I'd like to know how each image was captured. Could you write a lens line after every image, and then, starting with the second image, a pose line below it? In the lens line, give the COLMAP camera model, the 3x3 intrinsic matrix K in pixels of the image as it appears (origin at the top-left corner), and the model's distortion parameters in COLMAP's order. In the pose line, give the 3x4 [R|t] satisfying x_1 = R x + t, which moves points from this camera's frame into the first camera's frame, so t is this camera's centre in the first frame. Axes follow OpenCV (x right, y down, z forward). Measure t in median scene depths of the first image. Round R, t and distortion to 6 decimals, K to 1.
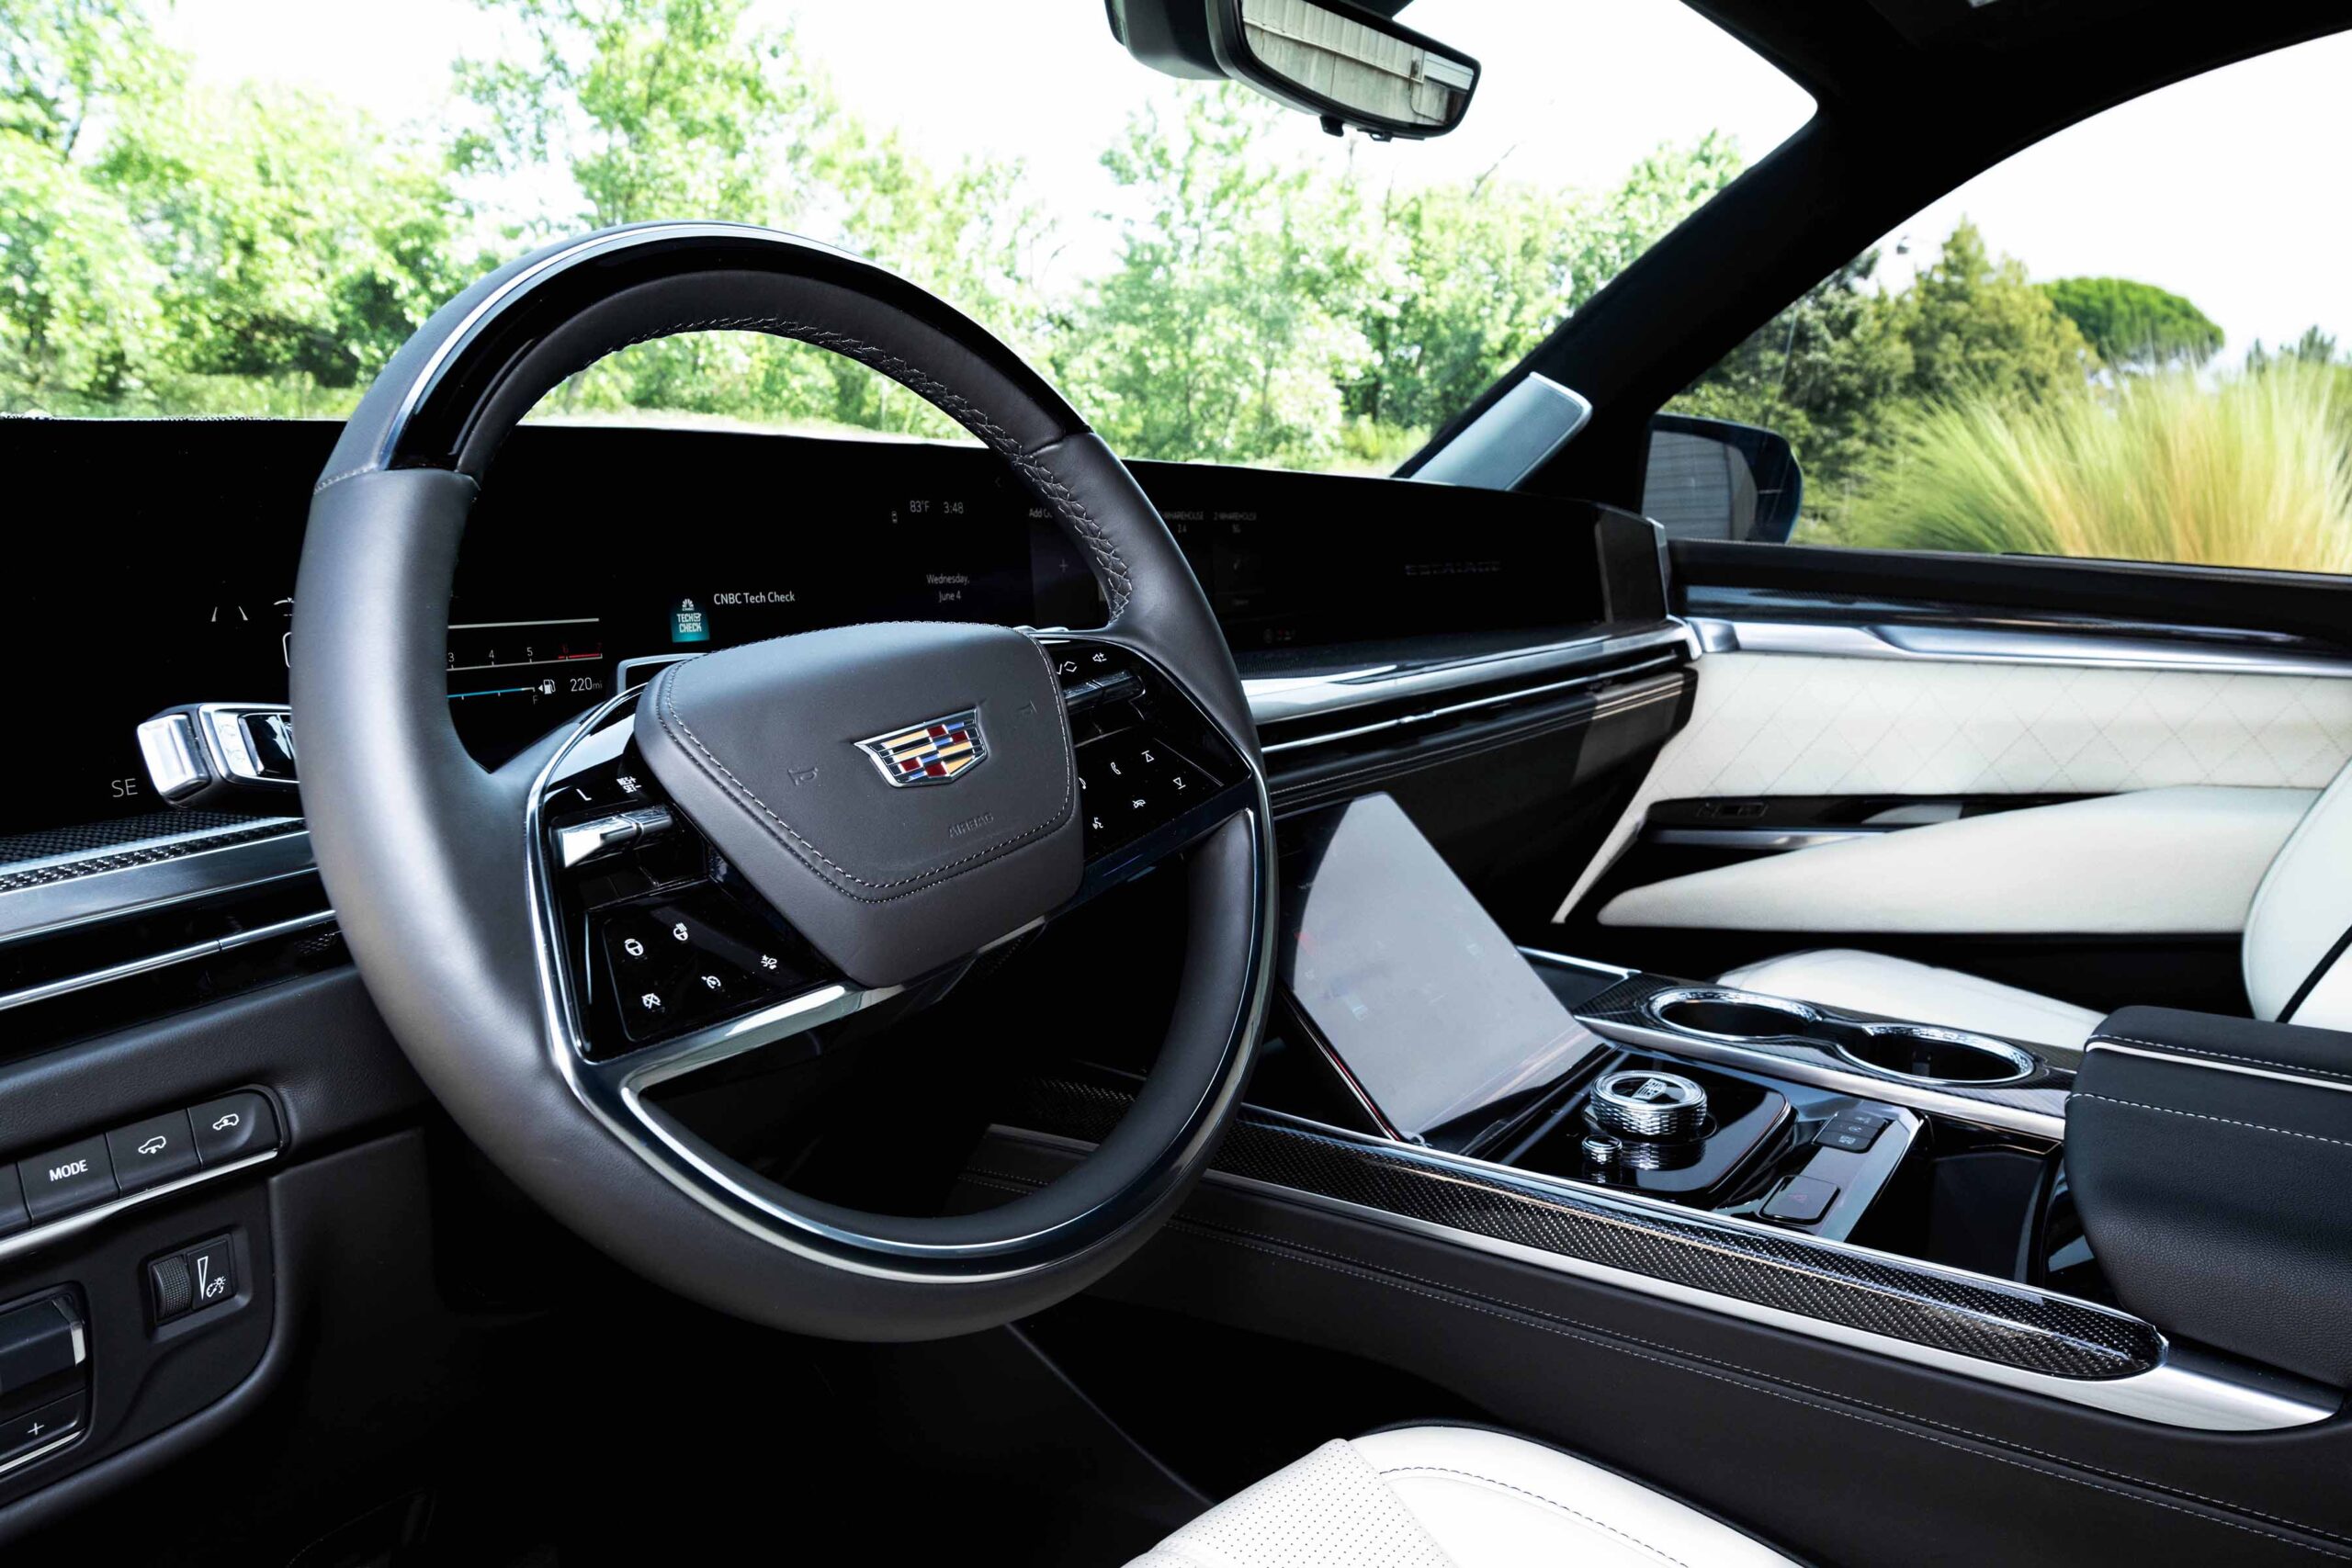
lens RADIAL K [[1369.8, 0, 1176.0], [0, 1369.8, 784.0], [0, 0, 1]] dist [-0.005280, -0.000822]
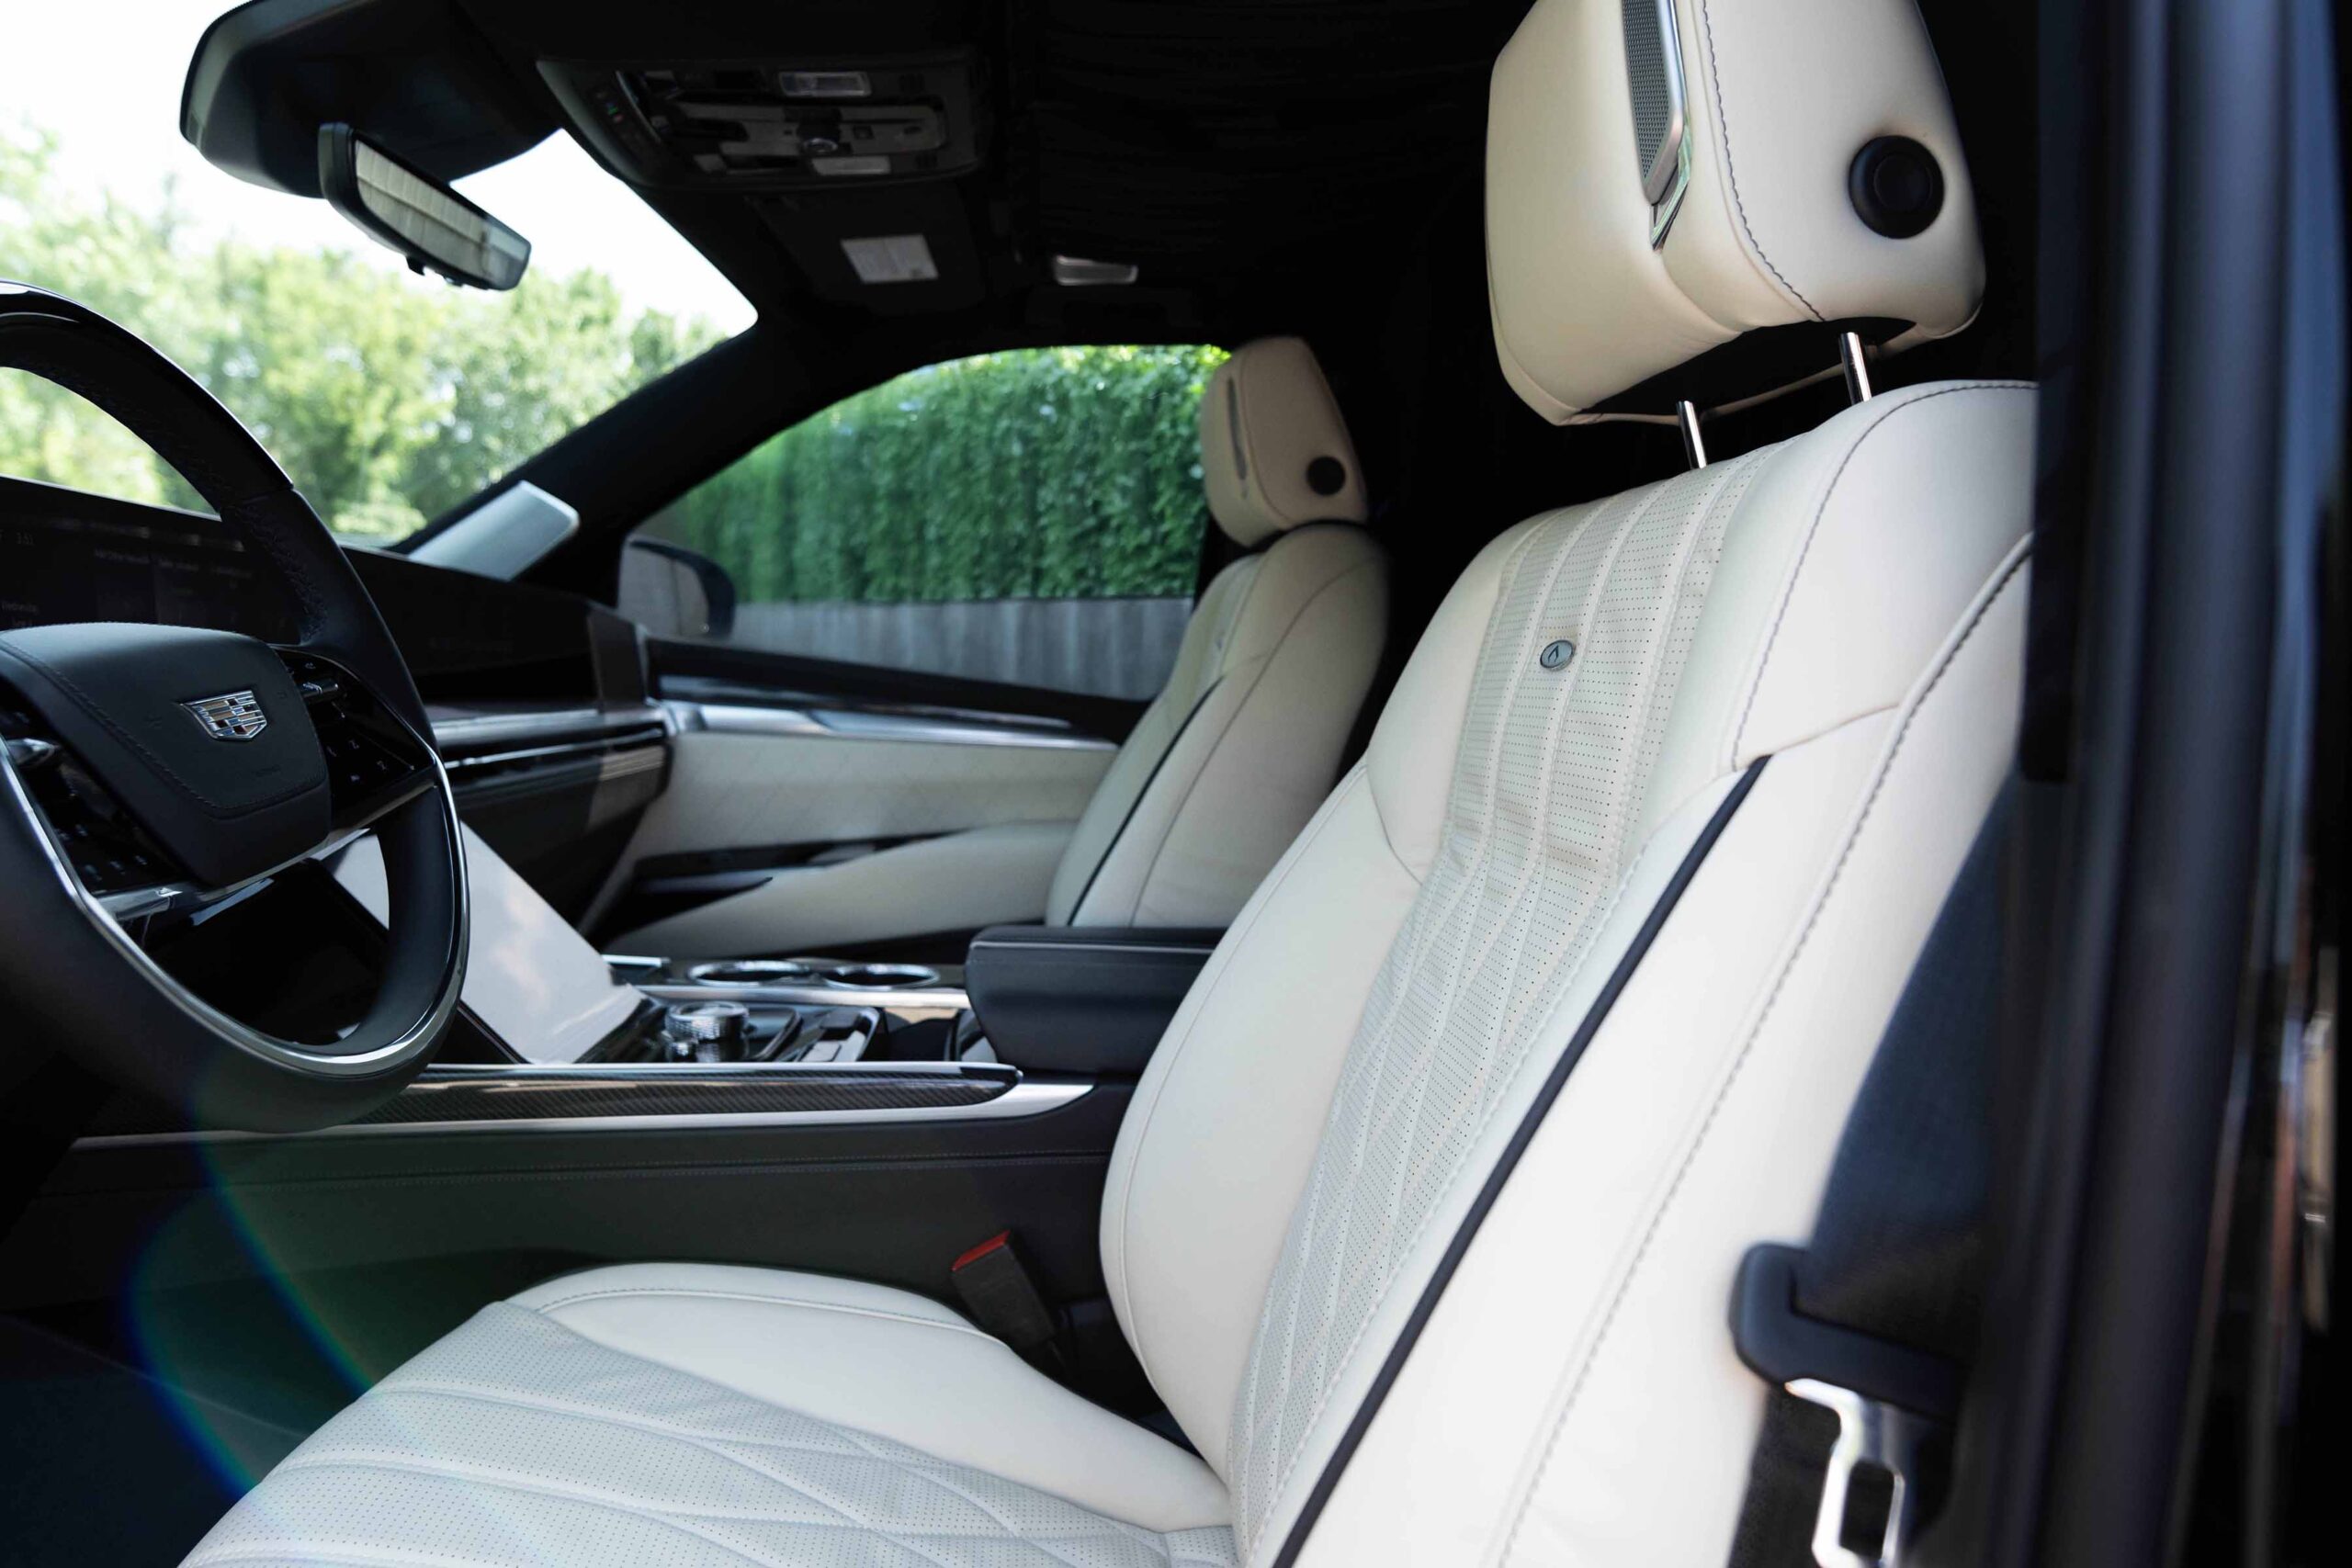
lens RADIAL K [[1369.8, 0, 1176.0], [0, 1369.8, 784.0], [0, 0, 1]] dist [-0.005280, -0.000822]
pose [[0.723958, -0.005681, 0.689821, -0.136660], [0.067962, 0.995689, -0.063126, 0.060609], [-0.686488, 0.092582, 0.721223, -0.176635]]
